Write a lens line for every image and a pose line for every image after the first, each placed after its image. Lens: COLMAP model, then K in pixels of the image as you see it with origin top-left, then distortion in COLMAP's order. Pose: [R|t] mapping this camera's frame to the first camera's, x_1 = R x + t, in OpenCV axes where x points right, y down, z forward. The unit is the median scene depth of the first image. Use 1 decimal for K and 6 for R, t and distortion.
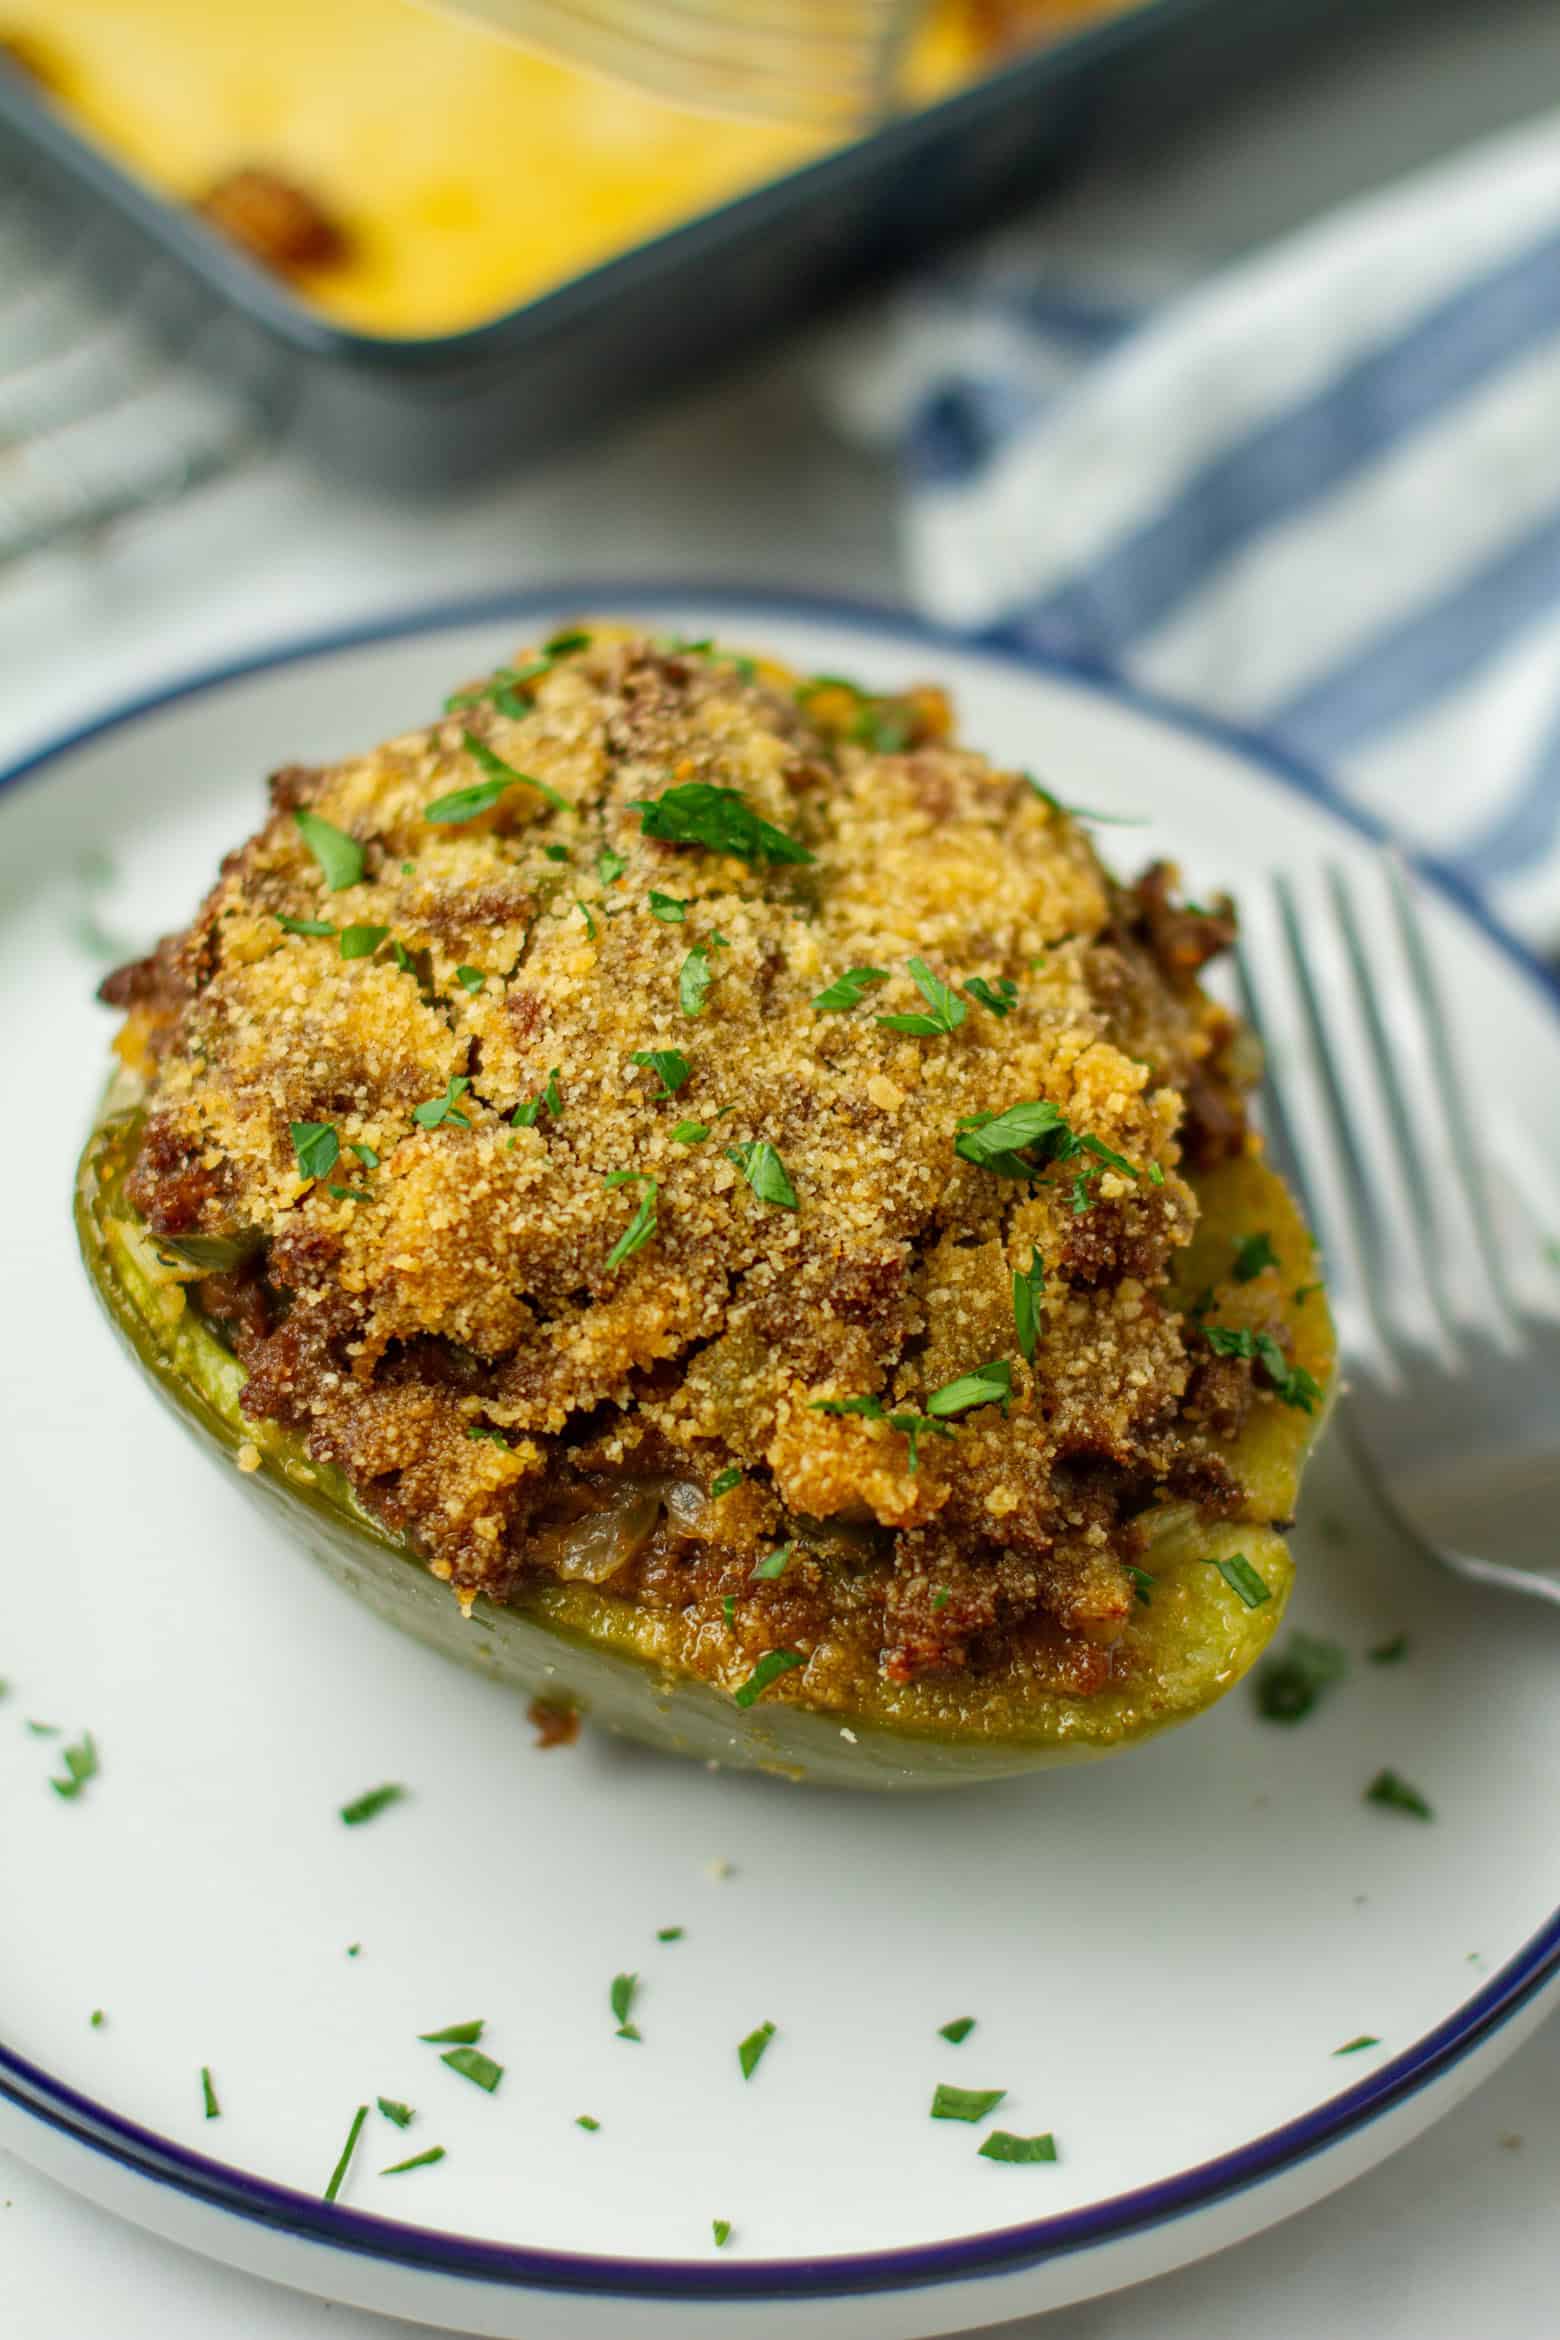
lens RADIAL K [[5641.9, 0, 780.0], [0, 5641.9, 1170.0], [0, 0, 1]] dist [-0.024266, -0.146113]
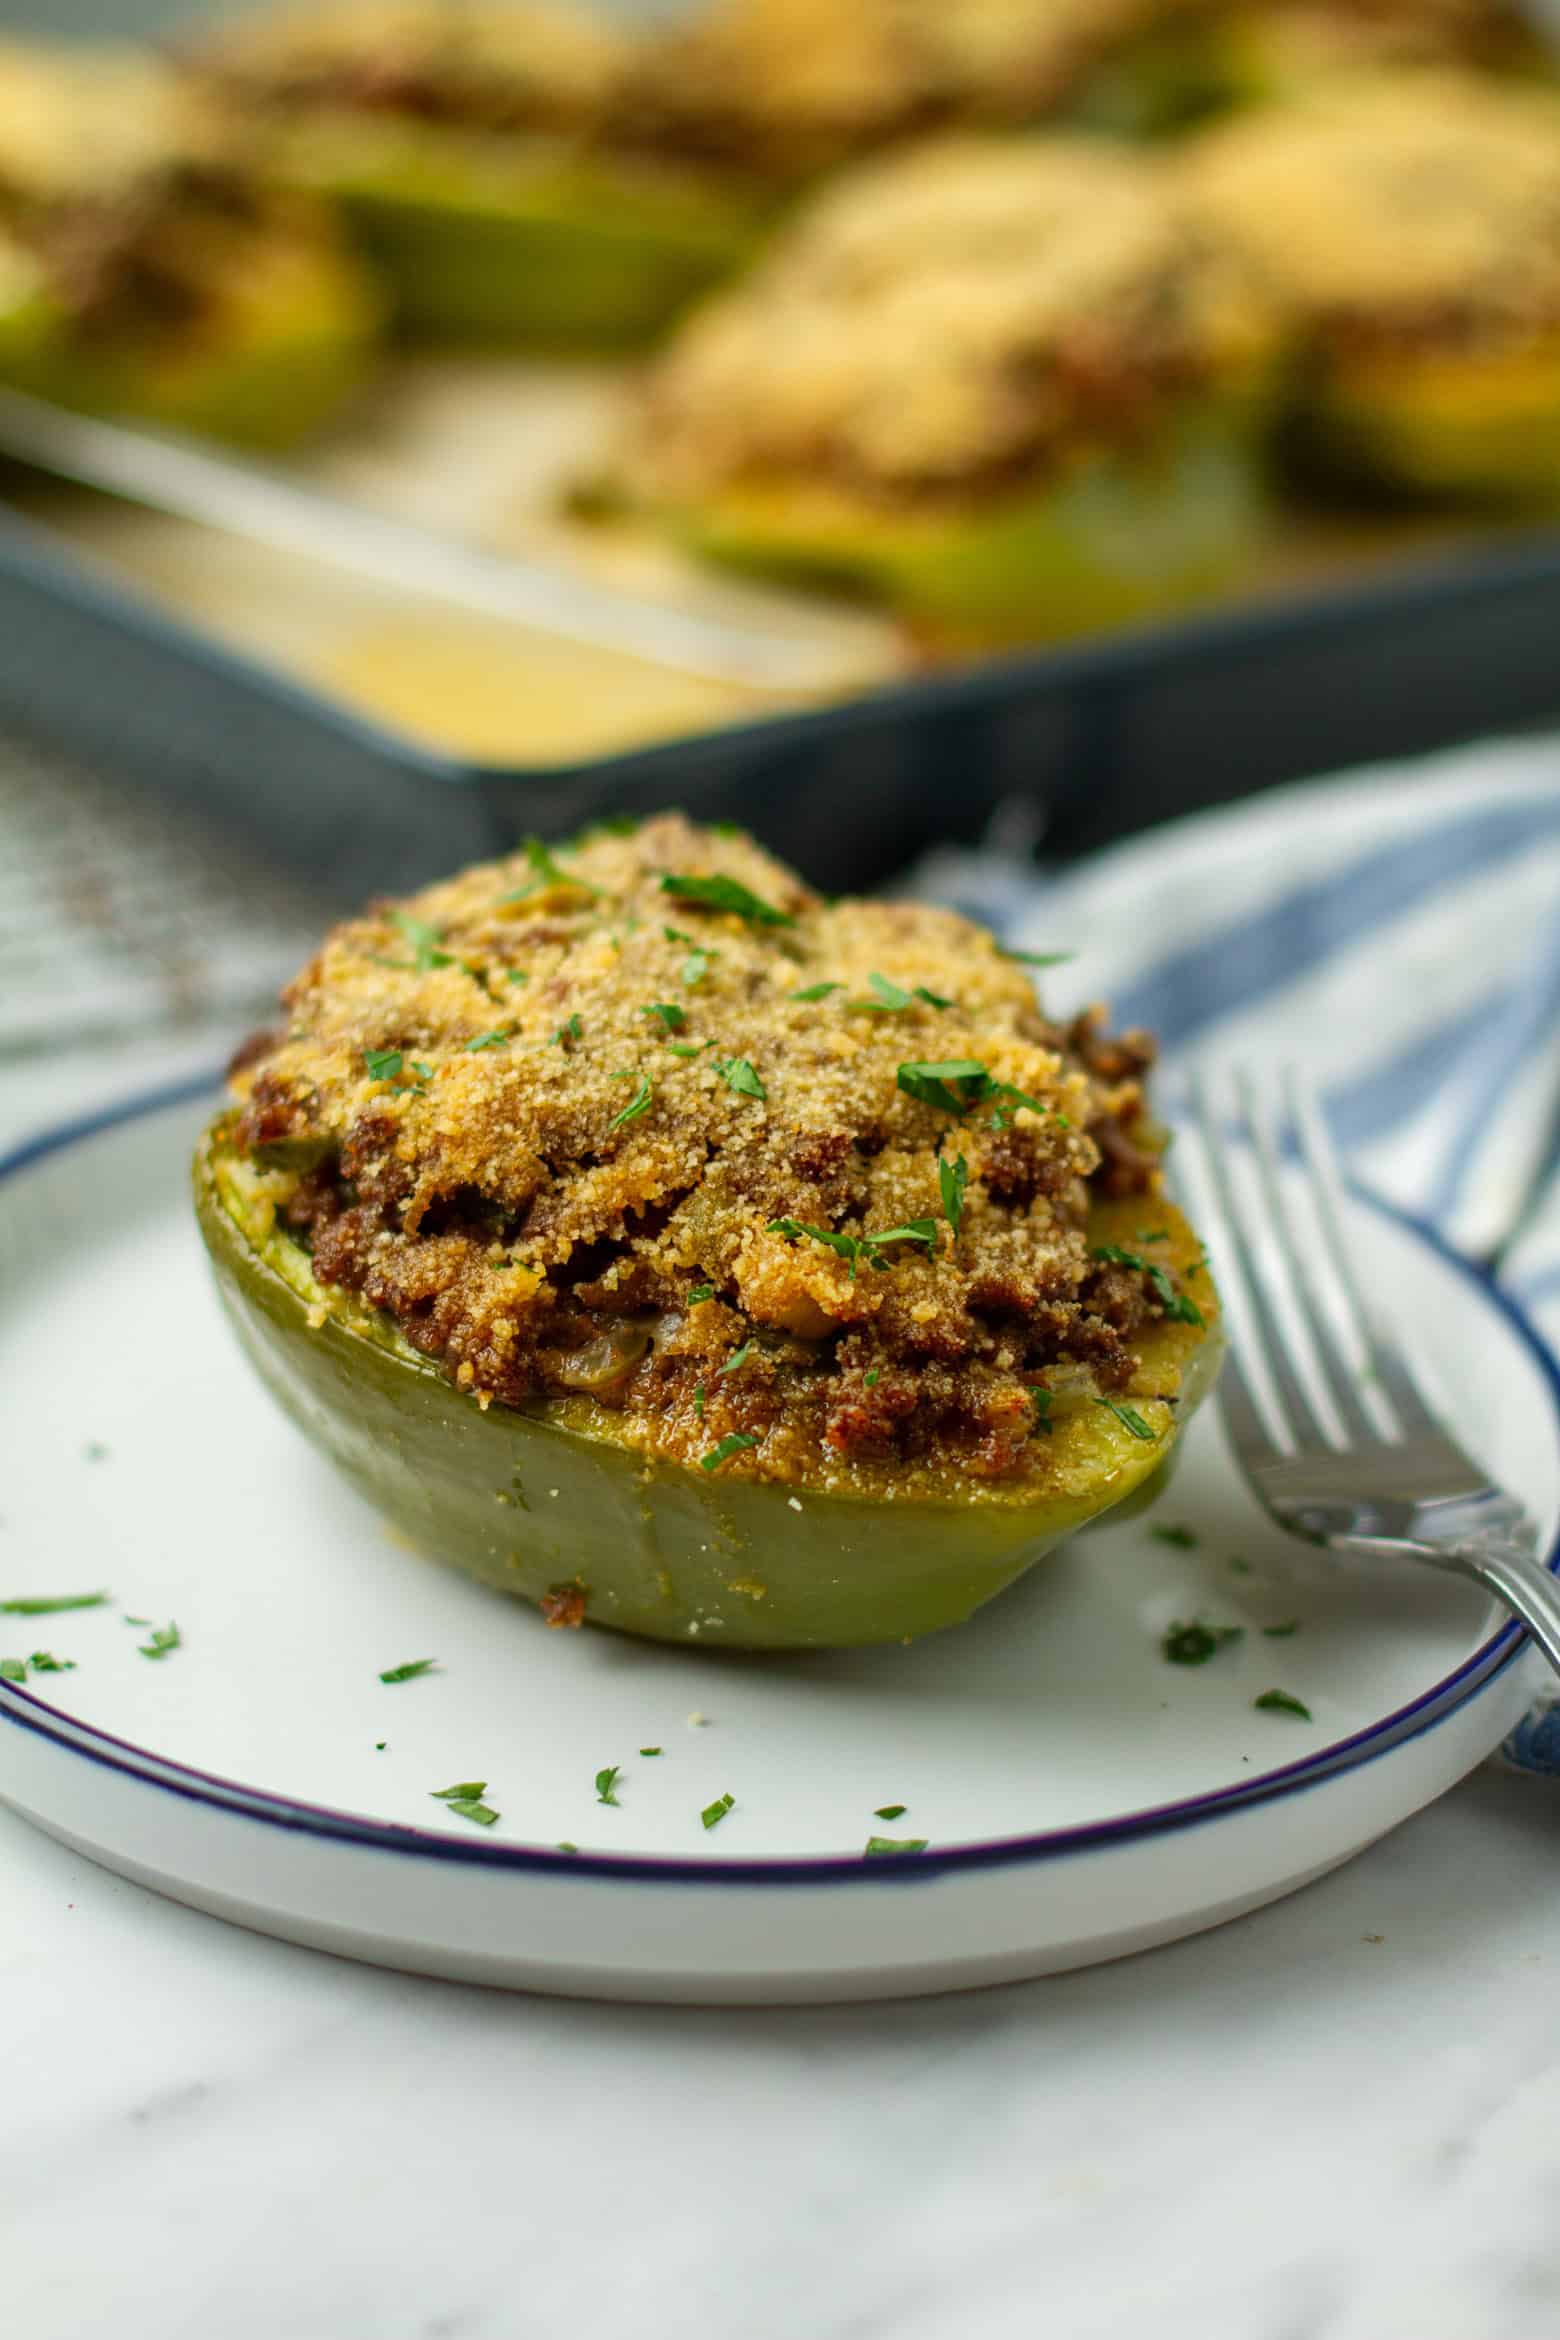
lens RADIAL K [[5641.9, 0, 780.0], [0, 5641.9, 1170.0], [0, 0, 1]] dist [-0.024266, -0.146113]
pose [[0.998134, 0.006017, -0.060758, 0.081035], [-0.030248, 0.913155, -0.406488, 0.520790], [0.053035, 0.407568, 0.911634, -0.124055]]
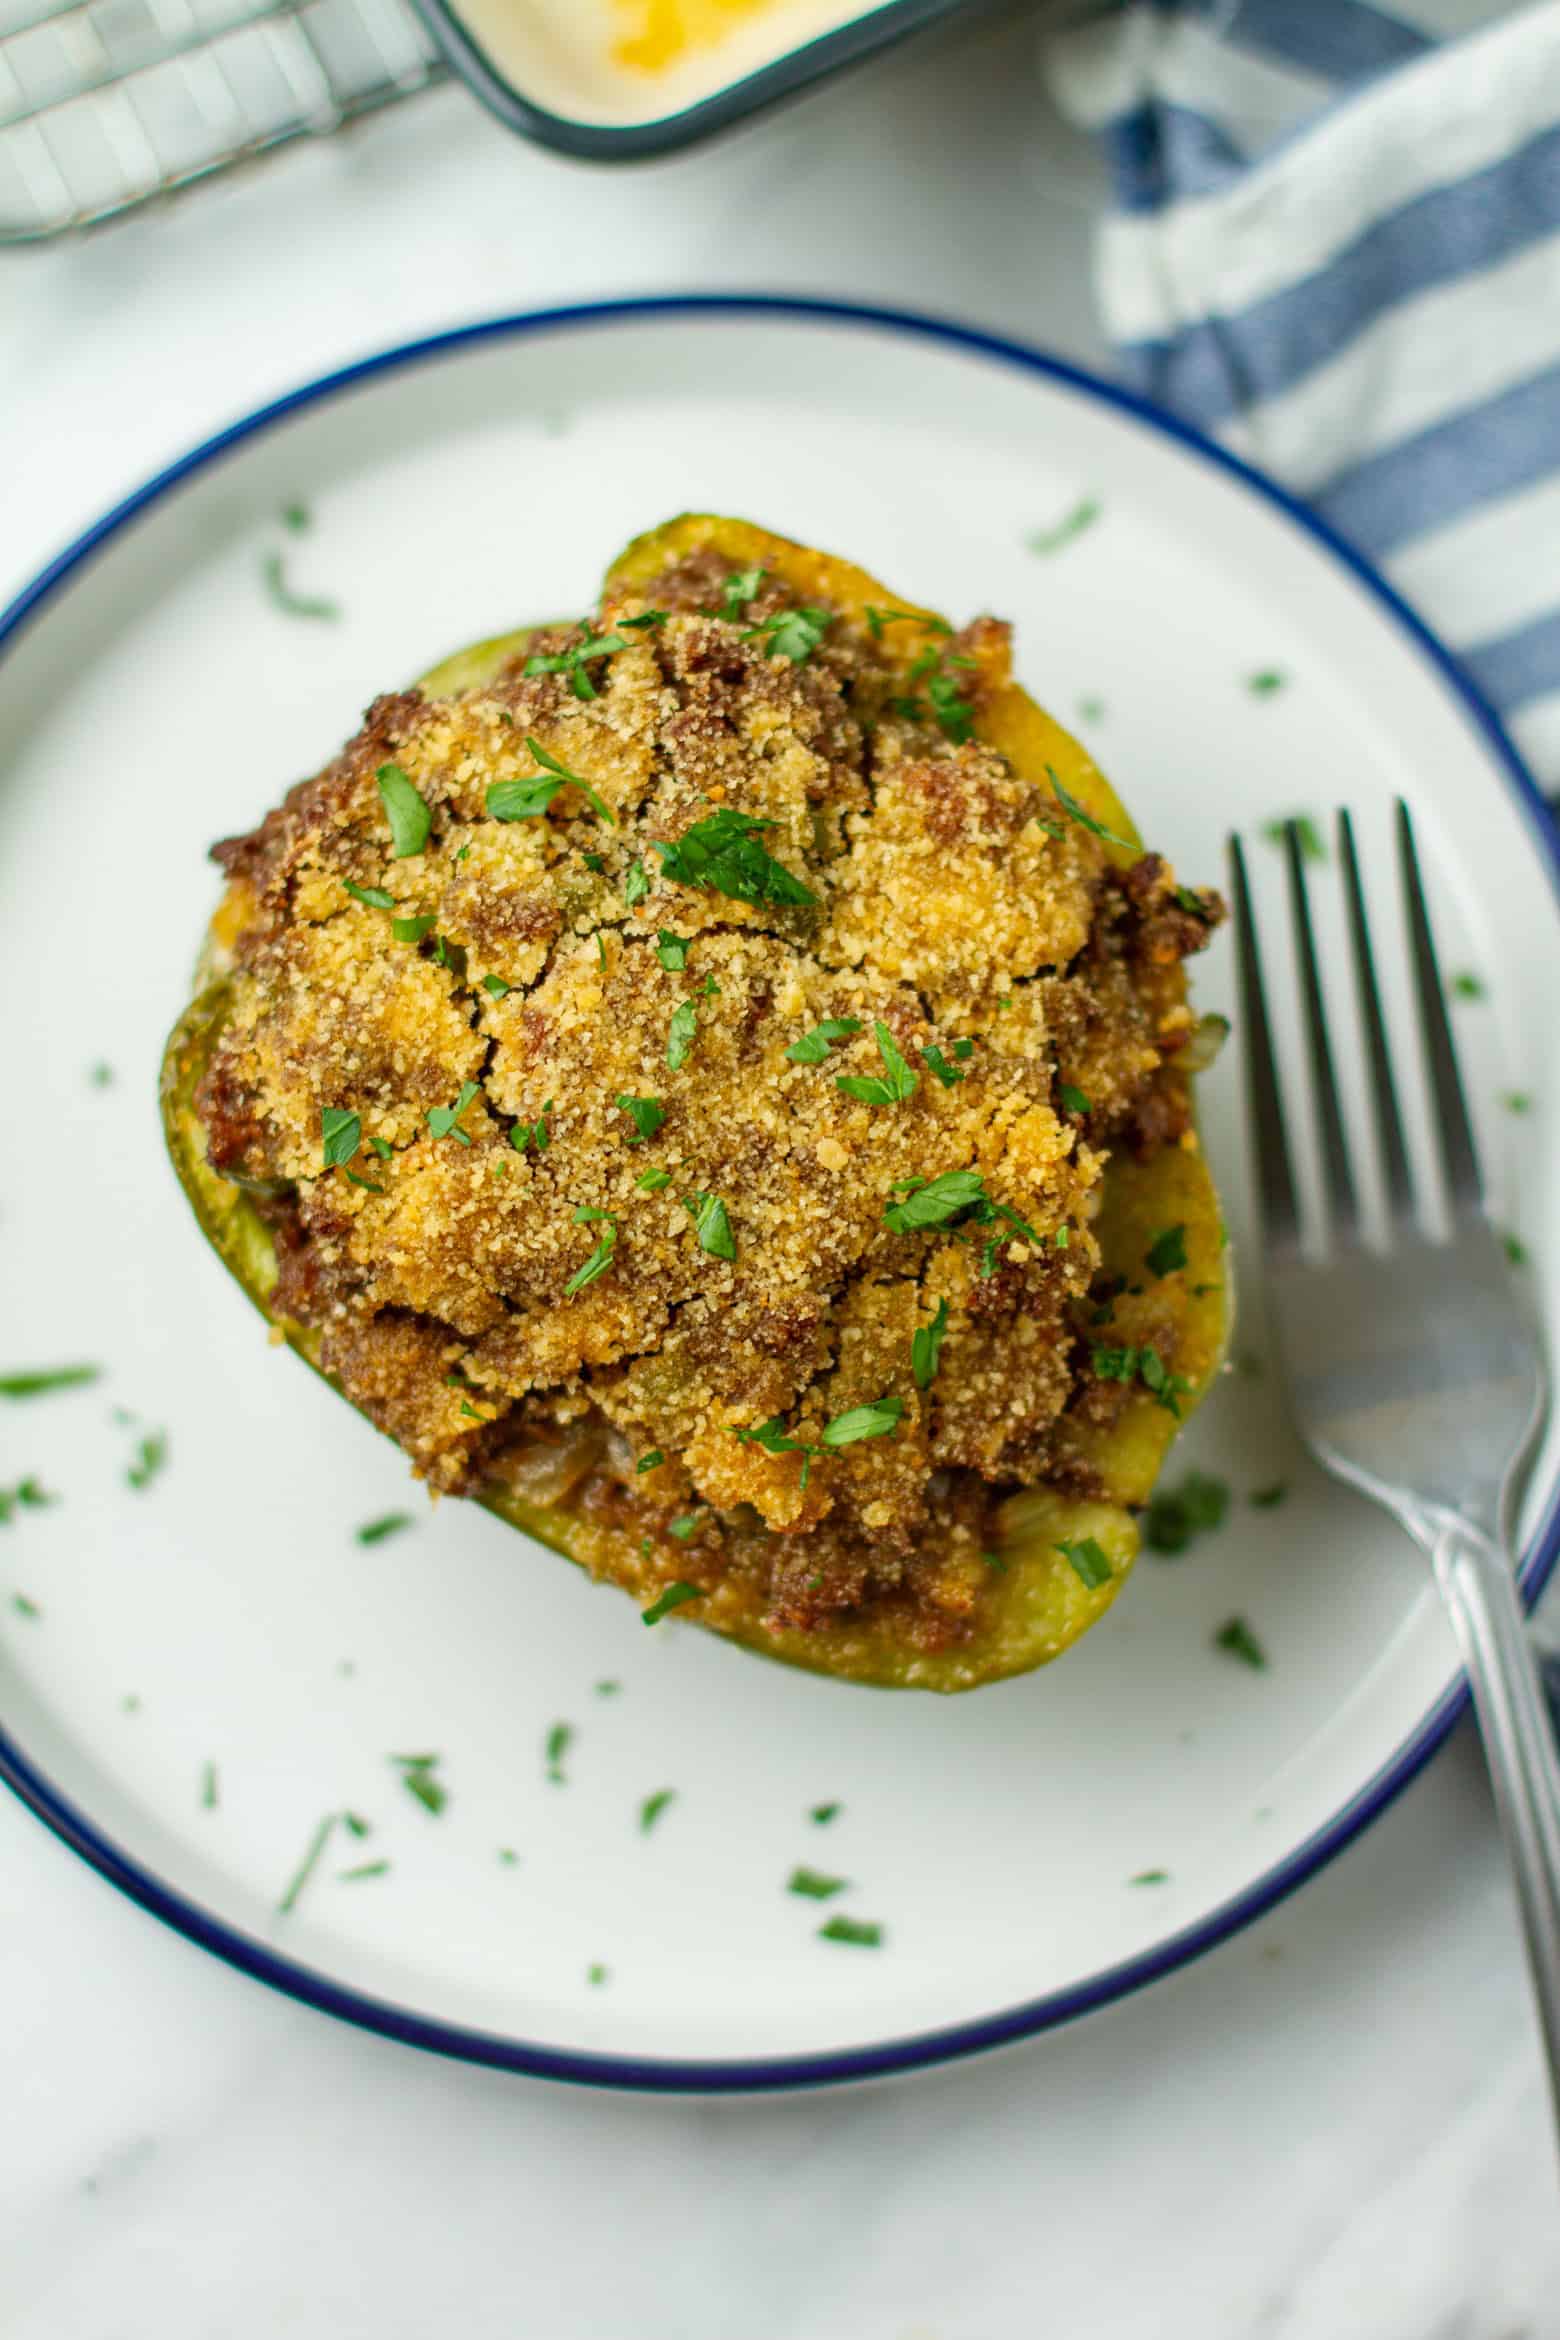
lens RADIAL K [[5641.9, 0, 780.0], [0, 5641.9, 1170.0], [0, 0, 1]] dist [-0.024266, -0.146113]
pose [[0.981752, 0.161869, -0.099805, 0.124472], [-0.103826, 0.895967, 0.431813, -0.509935], [0.159319, -0.413571, 0.896424, -0.036099]]
